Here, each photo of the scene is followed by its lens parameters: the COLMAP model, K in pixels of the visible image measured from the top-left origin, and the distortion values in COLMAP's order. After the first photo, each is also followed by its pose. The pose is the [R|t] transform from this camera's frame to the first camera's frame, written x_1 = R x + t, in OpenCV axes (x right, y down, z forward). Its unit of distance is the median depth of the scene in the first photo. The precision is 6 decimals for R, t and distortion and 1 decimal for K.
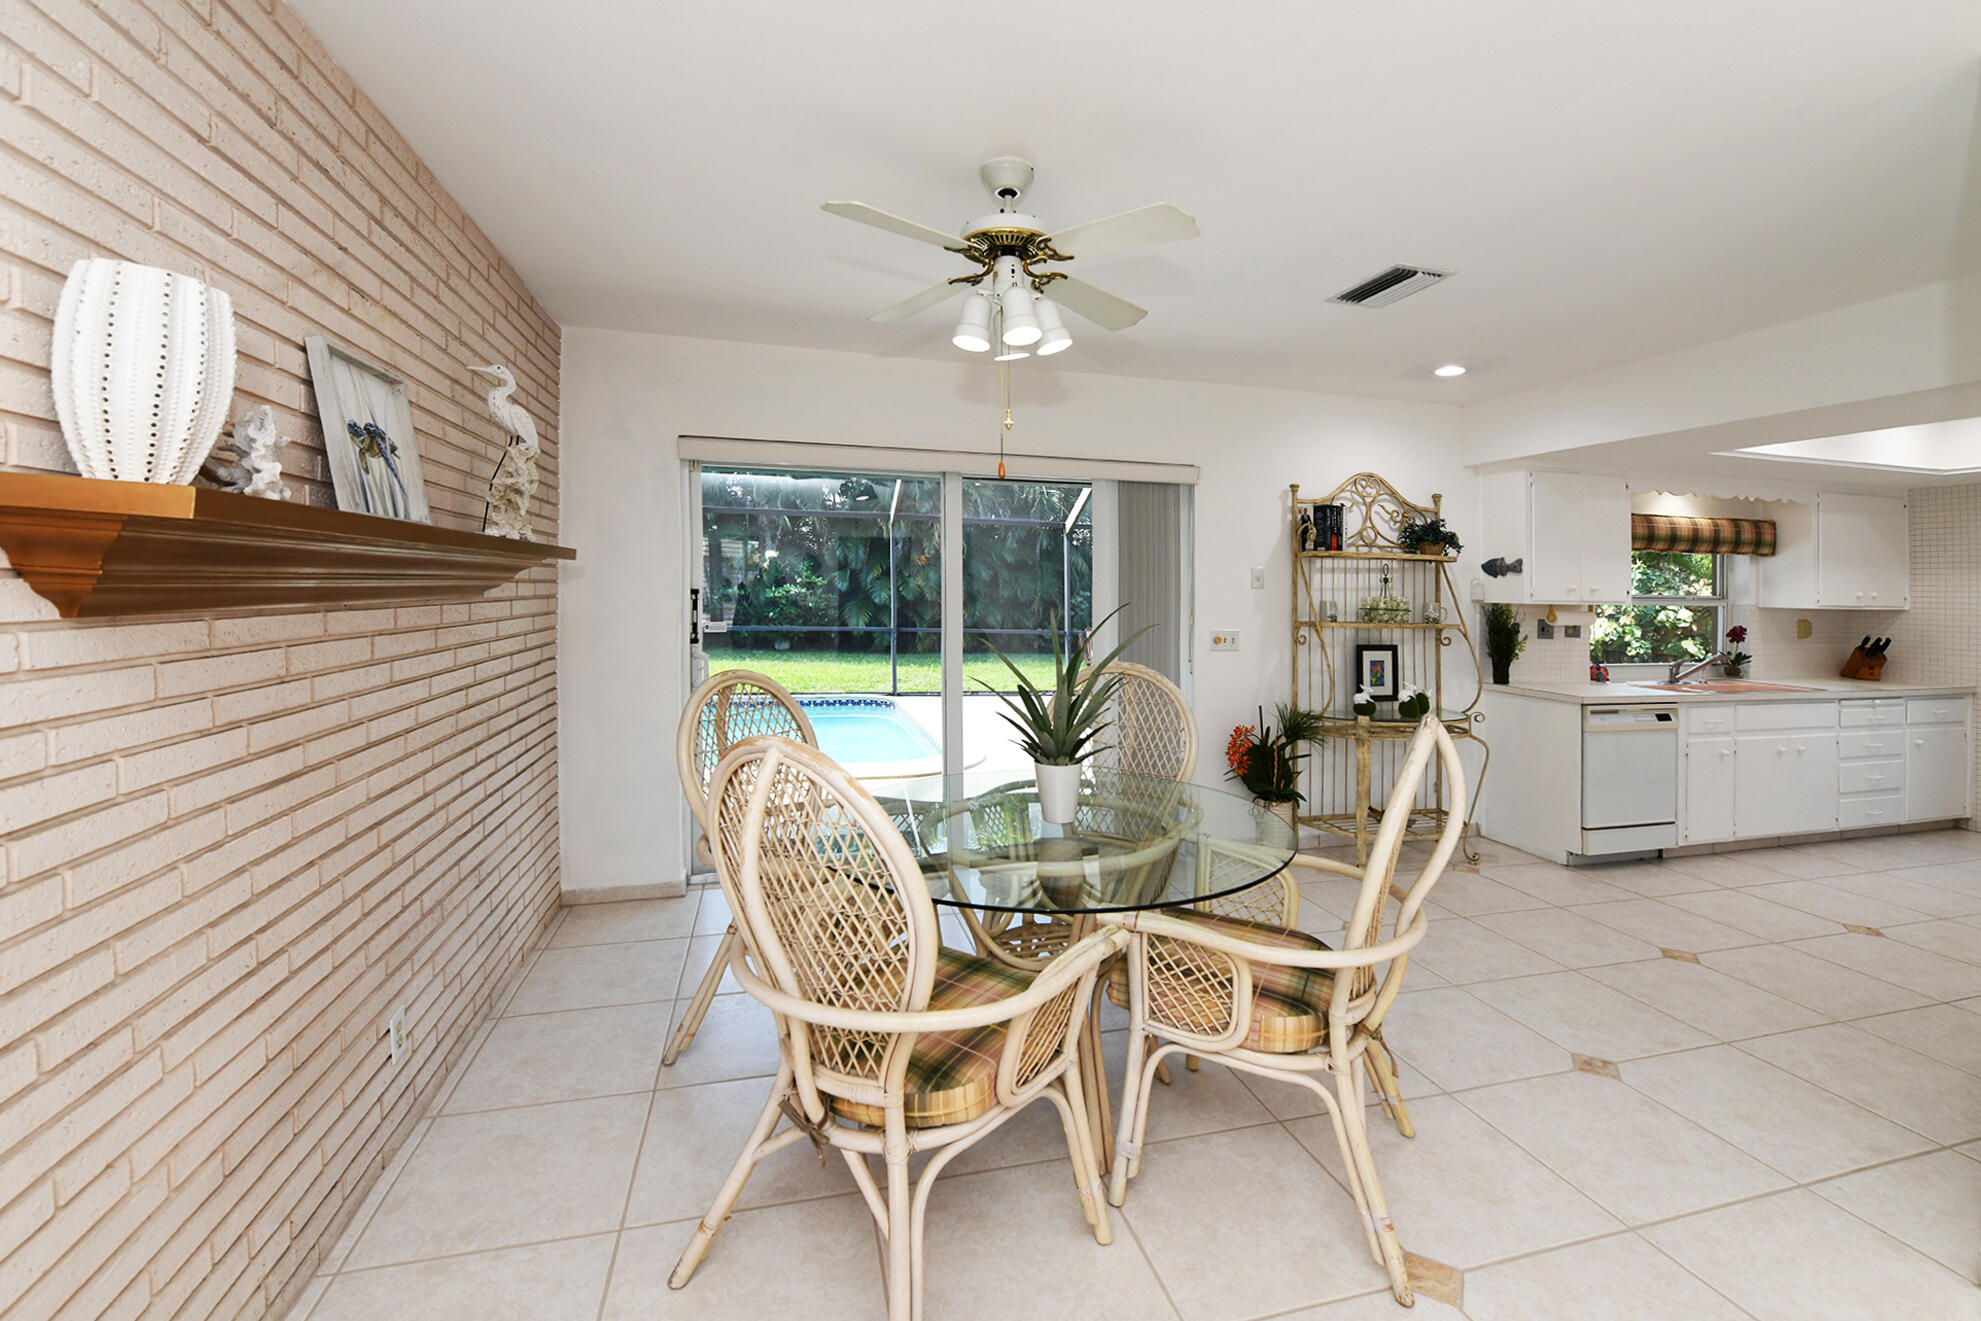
lens RADIAL K [[816.9, 0, 990.3], [0, 816.9, 591.9], [0, 0, 1]] dist [-0.018880, -0.001877]
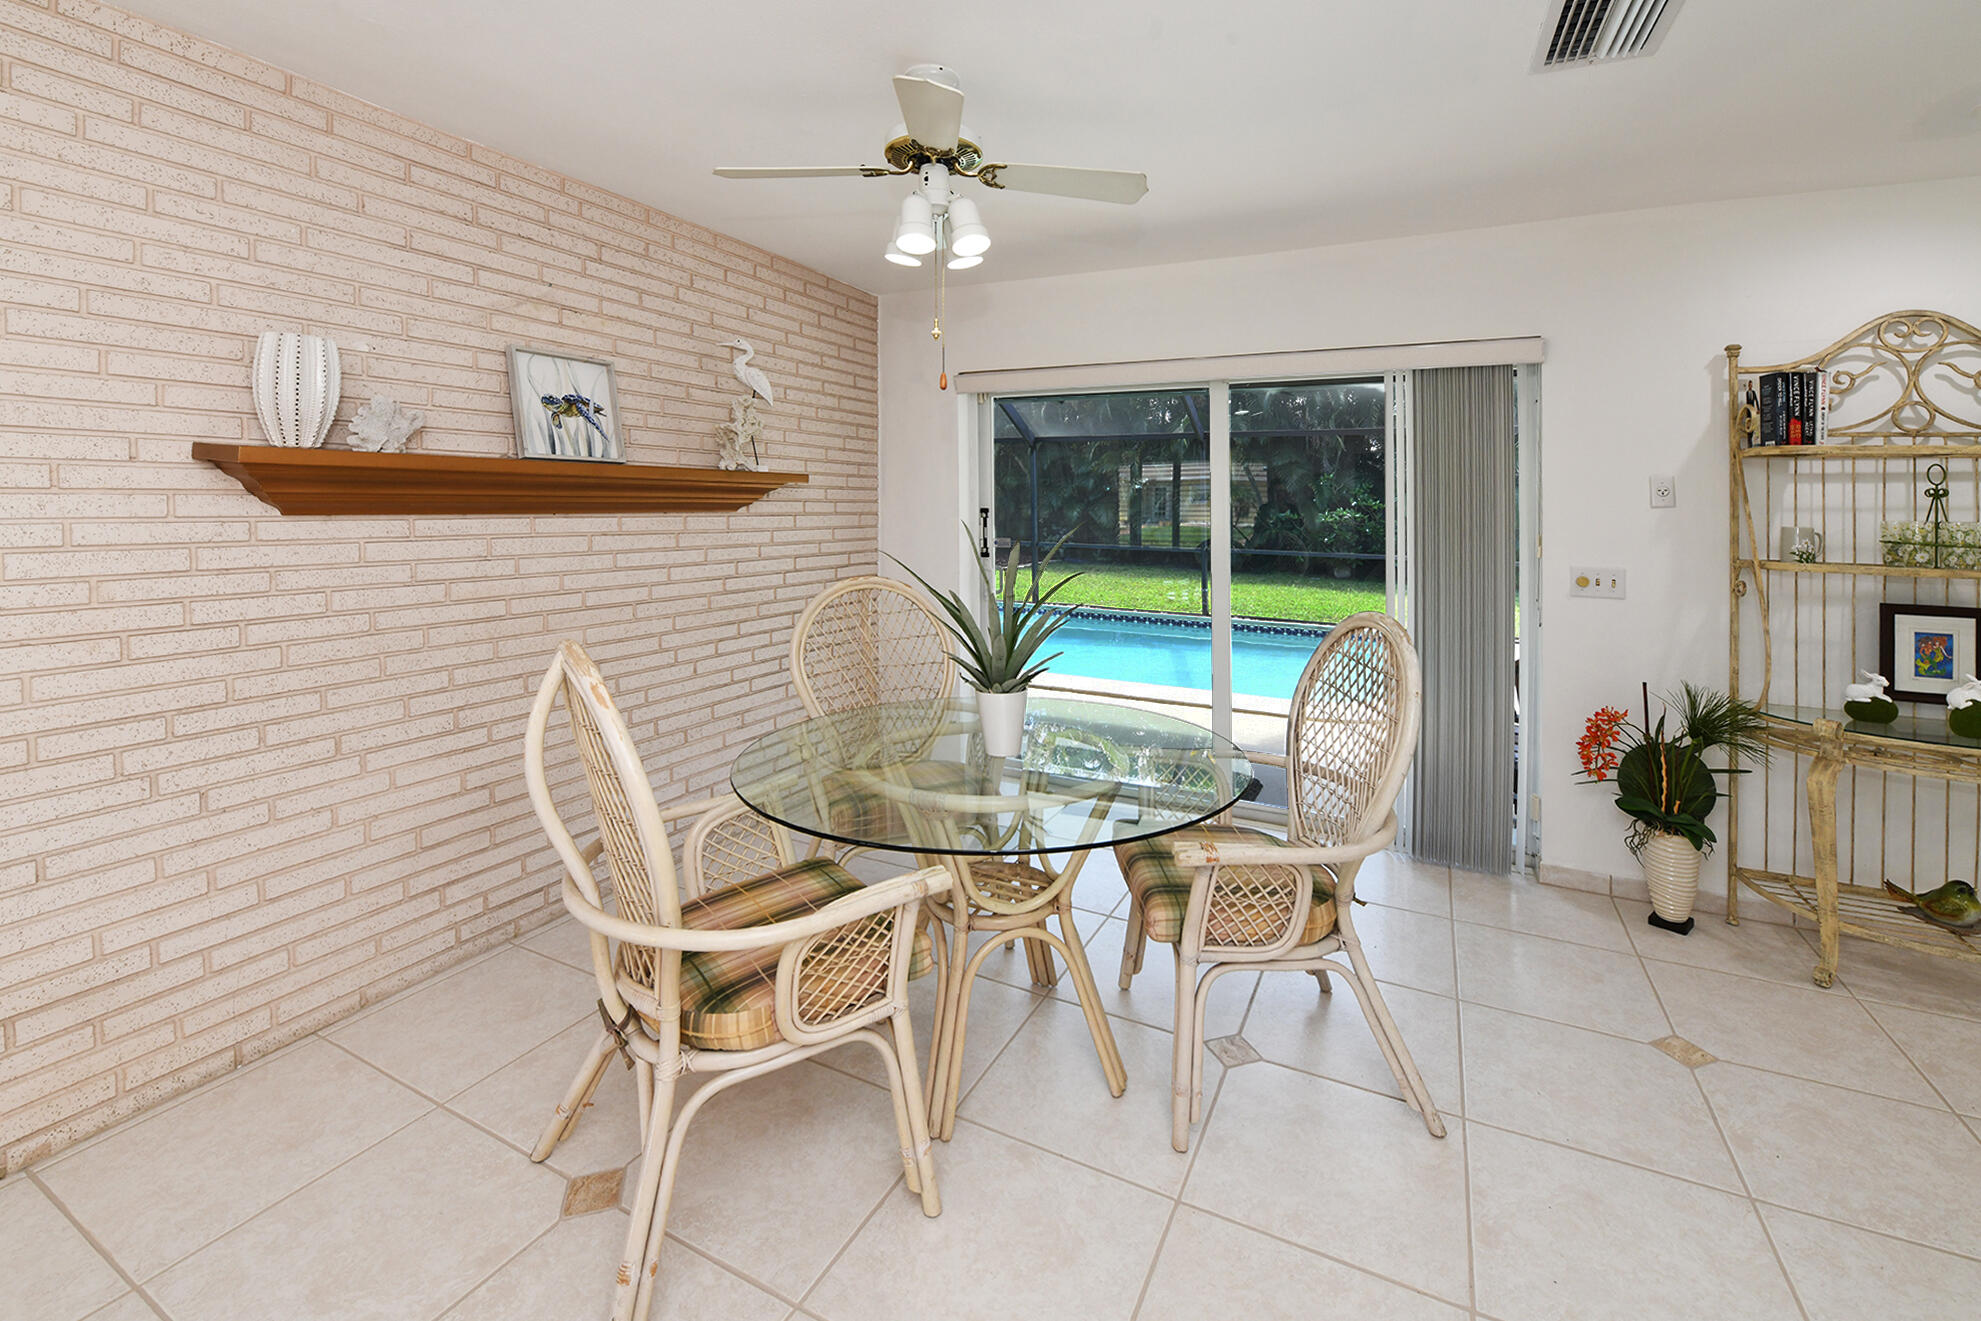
lens RADIAL K [[816.9, 0, 1034.1], [0, 816.9, 504.2], [0, 0, 1]] dist [-0.018880, -0.001877]
pose [[0.764851, -0.003849, -0.644195, 0.359777], [-0.006542, 0.999884, -0.013742, 0.005198], [0.644174, 0.014725, 0.764737, 0.162479]]
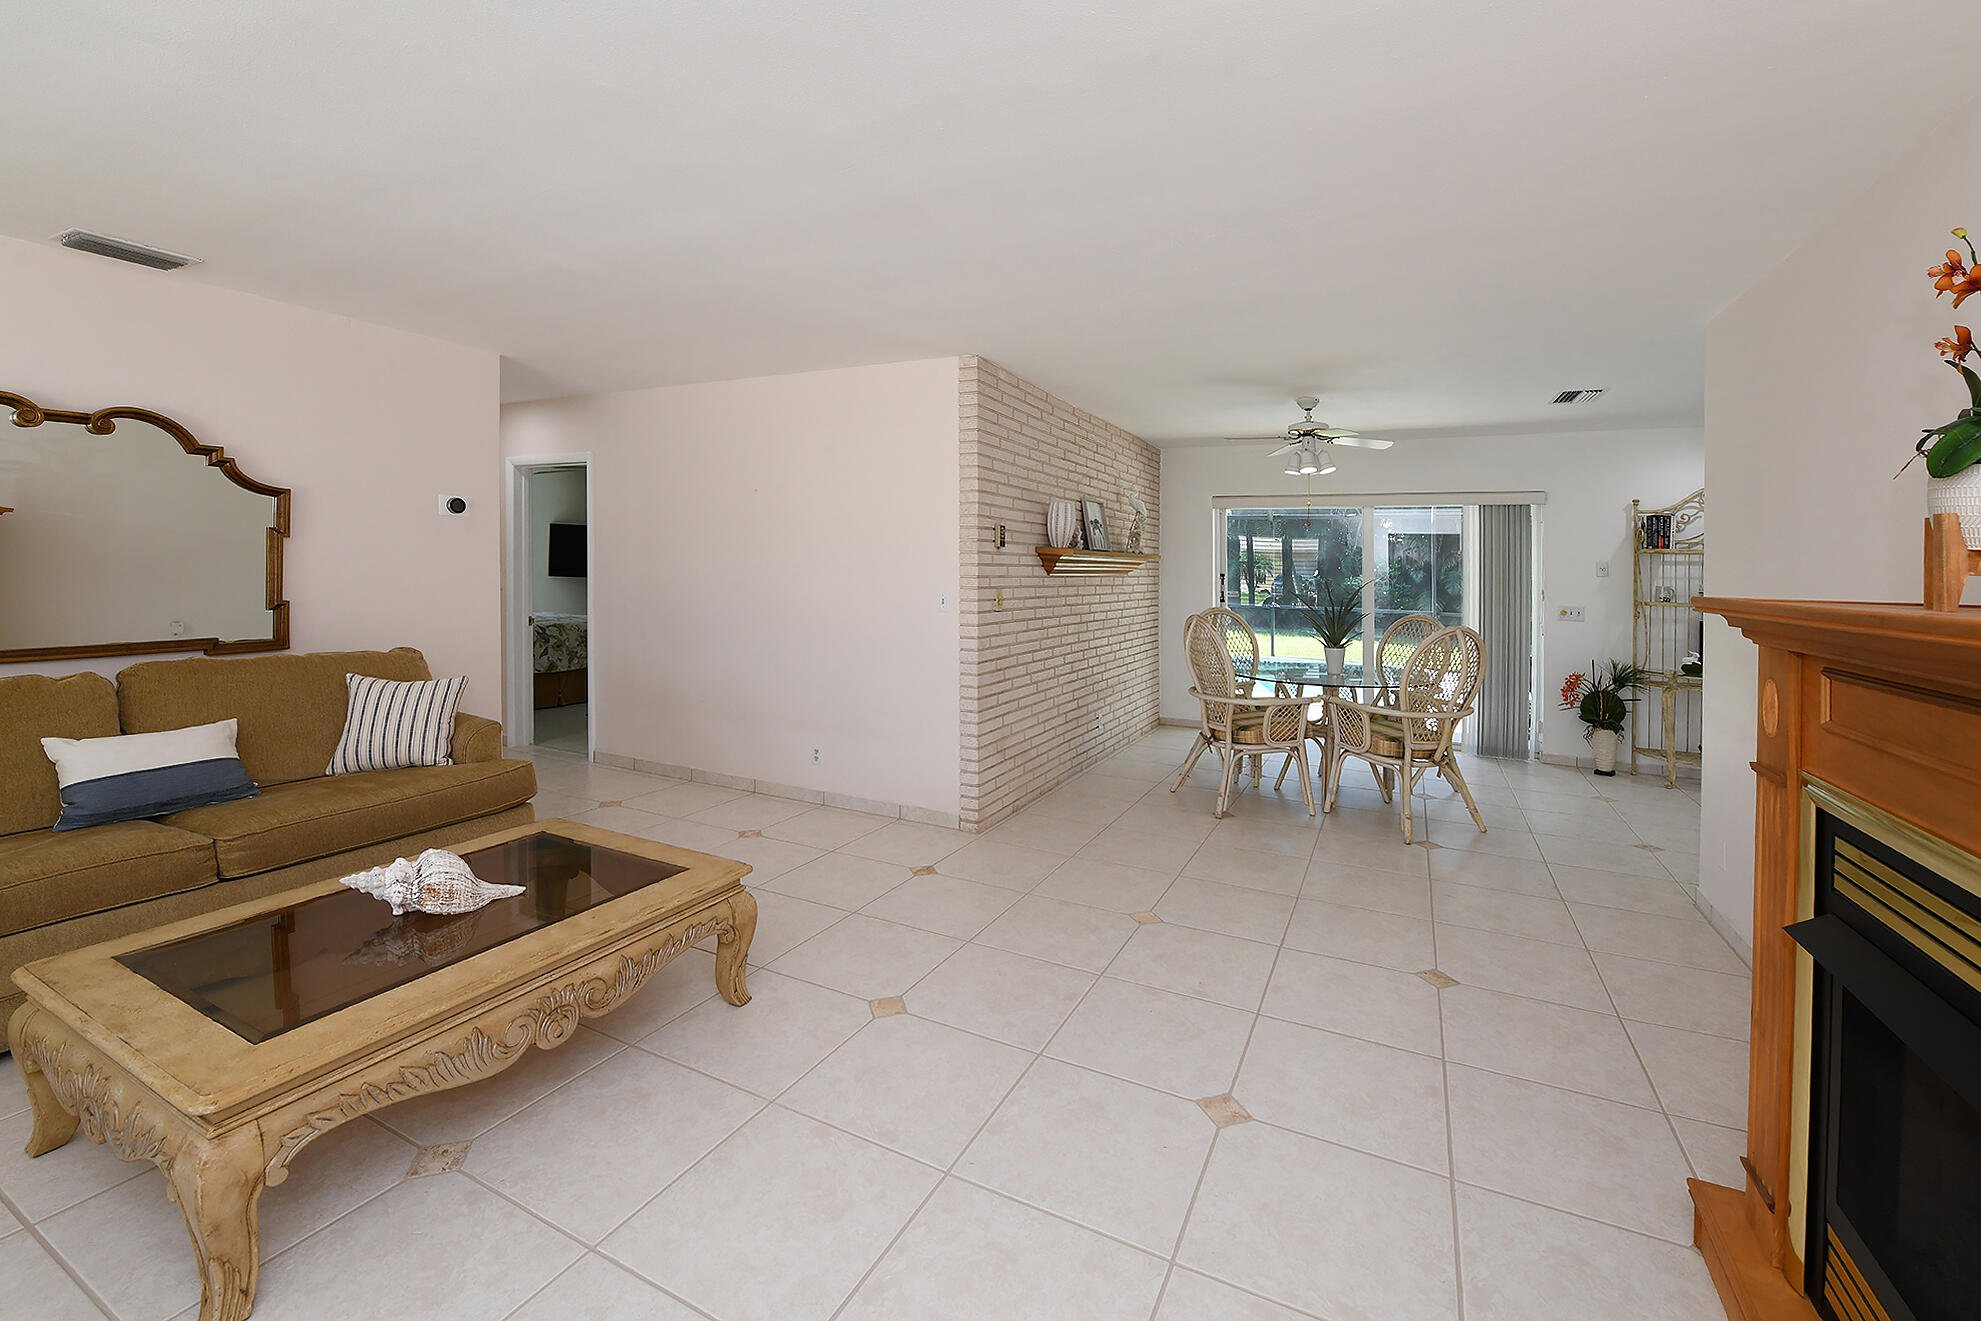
lens RADIAL K [[816.9, 0, 1036.5], [0, 816.9, 563.3], [0, 0, 1]] dist [-0.018880, -0.001877]
pose [[0.770414, 0.000898, -0.637543, 0.462138], [-0.015858, 0.999717, -0.017754, 0.012749], [0.637346, 0.023788, 0.770210, -0.664992]]
